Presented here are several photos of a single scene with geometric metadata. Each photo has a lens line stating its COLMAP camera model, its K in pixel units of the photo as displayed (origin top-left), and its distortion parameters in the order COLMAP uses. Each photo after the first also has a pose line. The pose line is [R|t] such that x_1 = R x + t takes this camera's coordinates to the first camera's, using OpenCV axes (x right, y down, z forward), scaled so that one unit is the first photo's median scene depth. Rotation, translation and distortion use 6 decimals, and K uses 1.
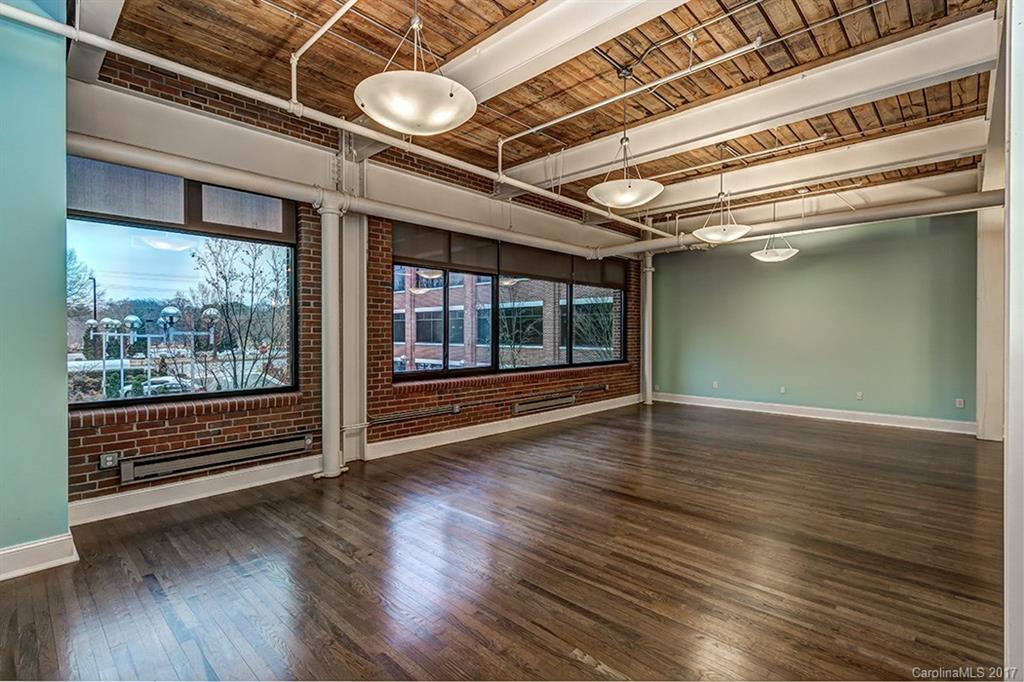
lens RADIAL K [[470.9, 0, 518.8], [0, 470.9, 338.5], [0, 0, 1]] dist [0.005549, -0.000576]
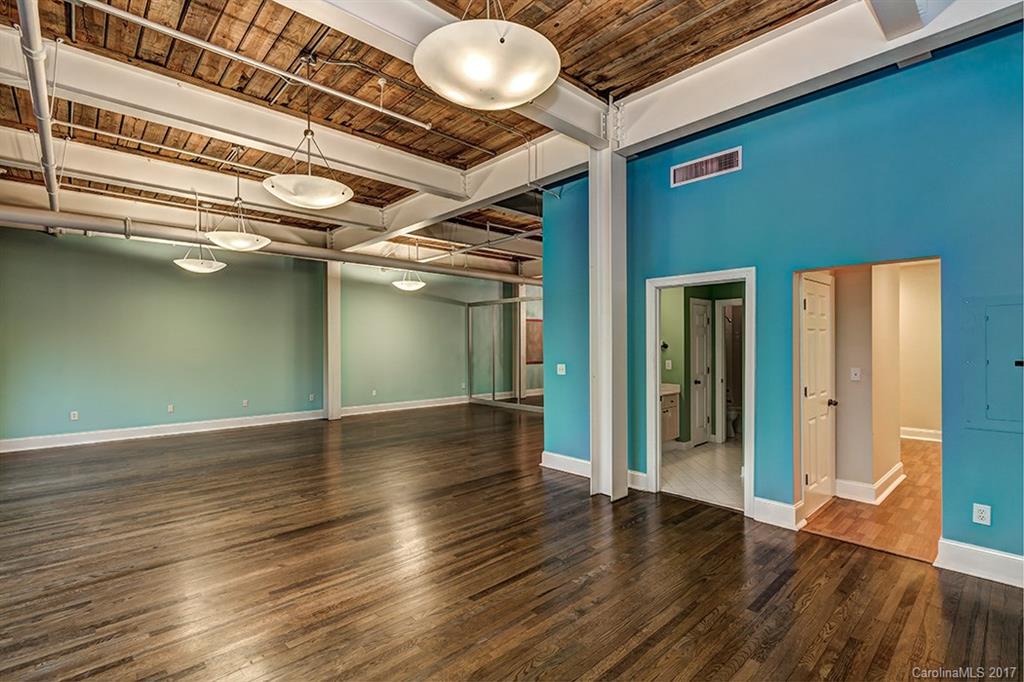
lens RADIAL K [[470.9, 0, 498.3], [0, 470.9, 344.4], [0, 0, 1]] dist [0.005549, -0.000576]
pose [[0.087464, 0.002503, 0.996165, -0.461001], [0.017232, 0.999843, -0.004025, -0.003434], [-0.996019, 0.017518, 0.087407, 0.406247]]
